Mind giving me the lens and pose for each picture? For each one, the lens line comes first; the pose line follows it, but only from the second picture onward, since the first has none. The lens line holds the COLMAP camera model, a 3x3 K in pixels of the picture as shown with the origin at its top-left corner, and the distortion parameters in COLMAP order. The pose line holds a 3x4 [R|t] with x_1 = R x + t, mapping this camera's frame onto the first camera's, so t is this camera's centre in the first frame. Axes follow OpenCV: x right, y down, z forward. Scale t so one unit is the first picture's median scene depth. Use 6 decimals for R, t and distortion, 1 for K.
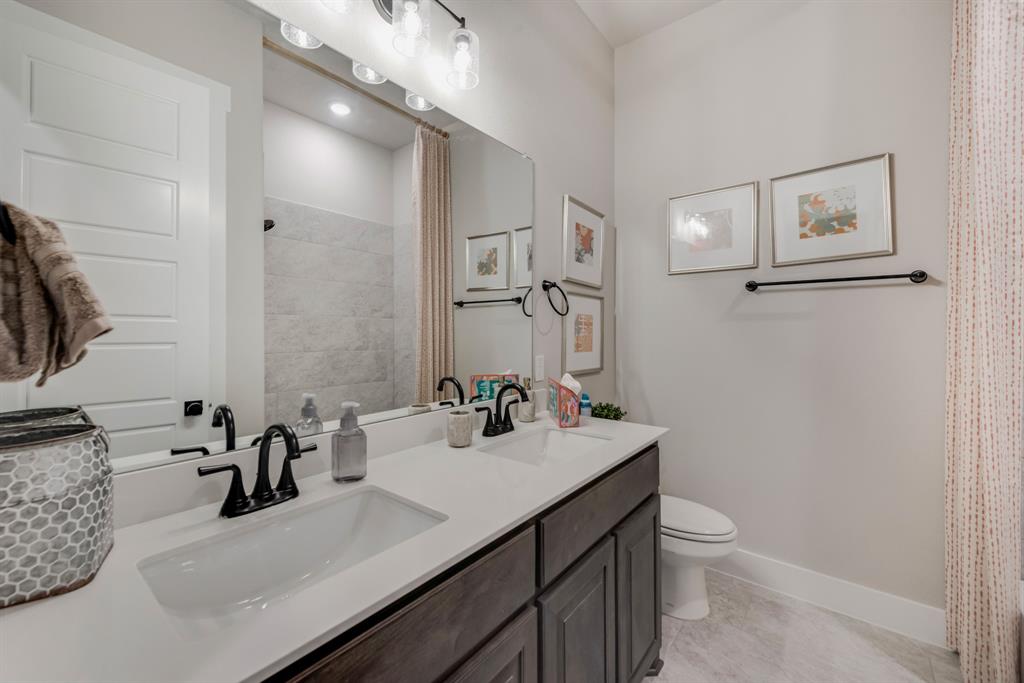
lens RADIAL K [[413.0, 0, 509.0], [0, 413.0, 333.1], [0, 0, 1]] dist [0.004573, -0.002113]
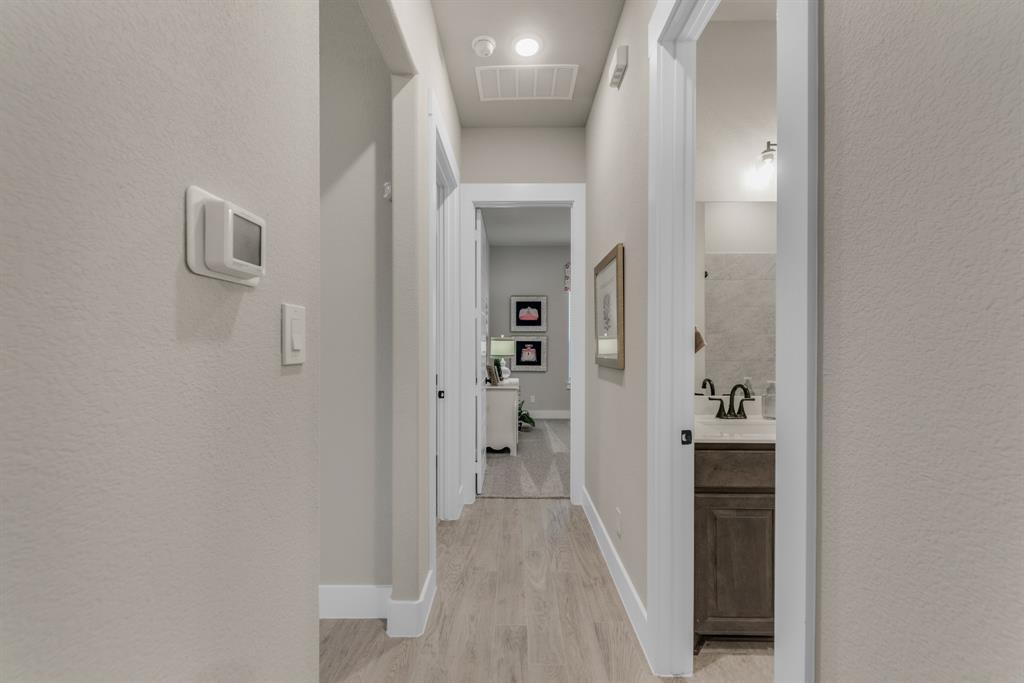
lens RADIAL K [[413.0, 0, 505.2], [0, 413.0, 347.2], [0, 0, 1]] dist [0.004573, -0.002113]
pose [[0.615806, -0.003112, -0.787892, 0.386372], [-0.001085, 0.999988, -0.004798, 0.022463], [0.787897, 0.003809, 0.615795, -1.220226]]
